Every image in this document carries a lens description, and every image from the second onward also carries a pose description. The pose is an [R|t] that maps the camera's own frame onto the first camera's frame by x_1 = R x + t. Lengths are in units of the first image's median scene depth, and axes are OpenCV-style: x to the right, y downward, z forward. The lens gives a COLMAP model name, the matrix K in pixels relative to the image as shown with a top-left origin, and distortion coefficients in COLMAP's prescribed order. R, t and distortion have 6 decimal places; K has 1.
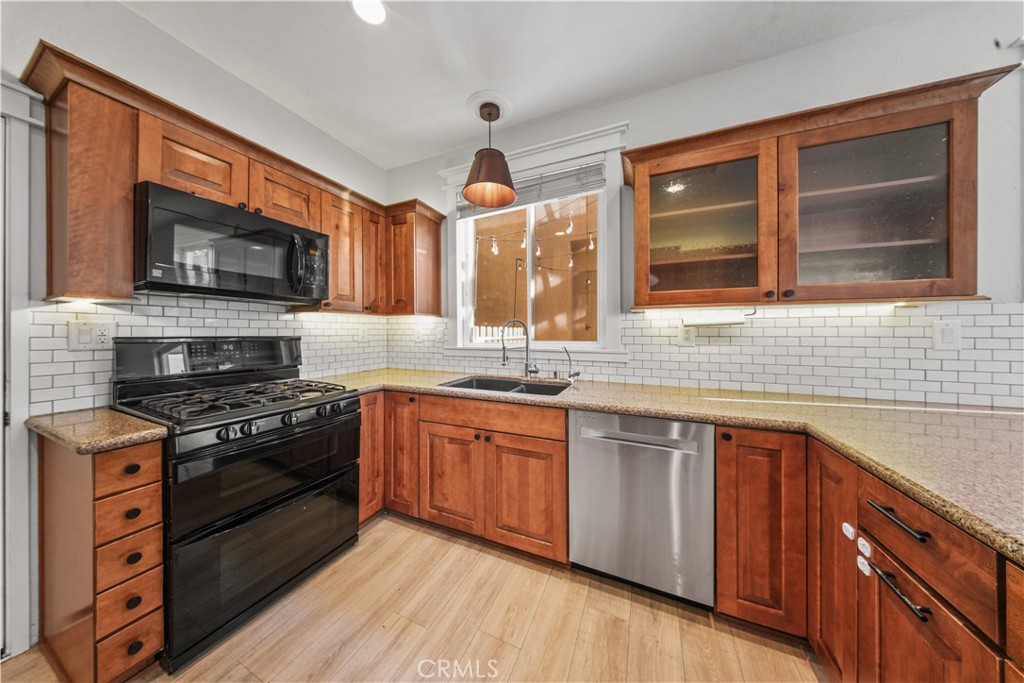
lens RADIAL K [[299.8, 0, 508.9], [0, 299.8, 332.3], [0, 0, 1]] dist [-0.003561, -0.000495]
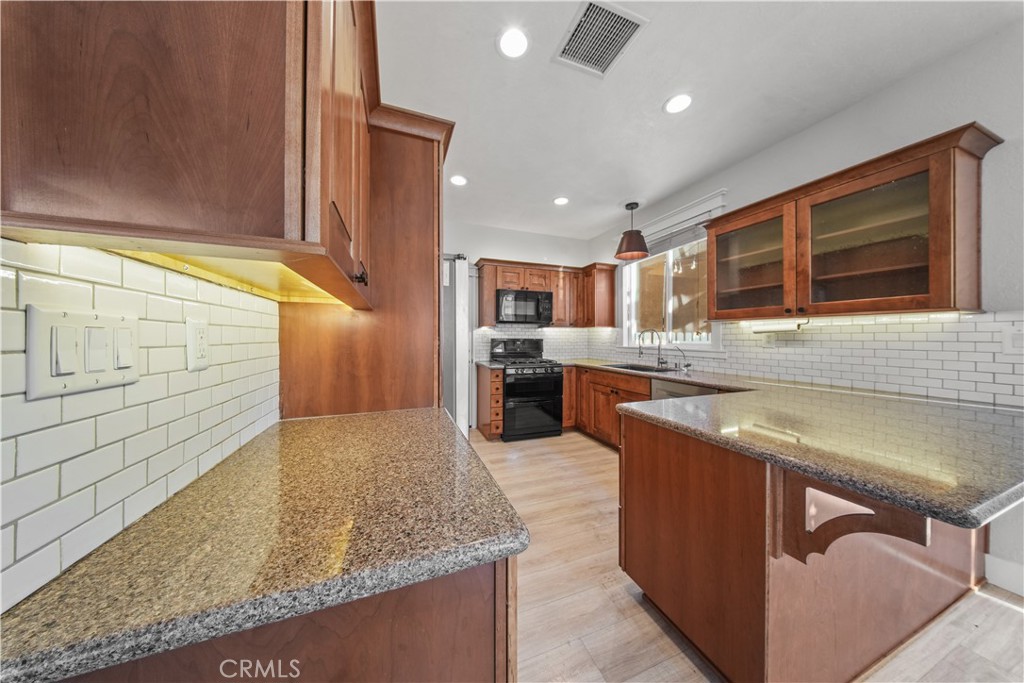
lens RADIAL K [[299.8, 0, 511.7], [0, 299.8, 337.2], [0, 0, 1]] dist [-0.003561, -0.000495]
pose [[0.706207, 0.001974, -0.708002, 0.779724], [-0.003514, 0.999994, -0.000717, 0.005300], [0.707996, 0.002994, 0.706210, -0.794878]]
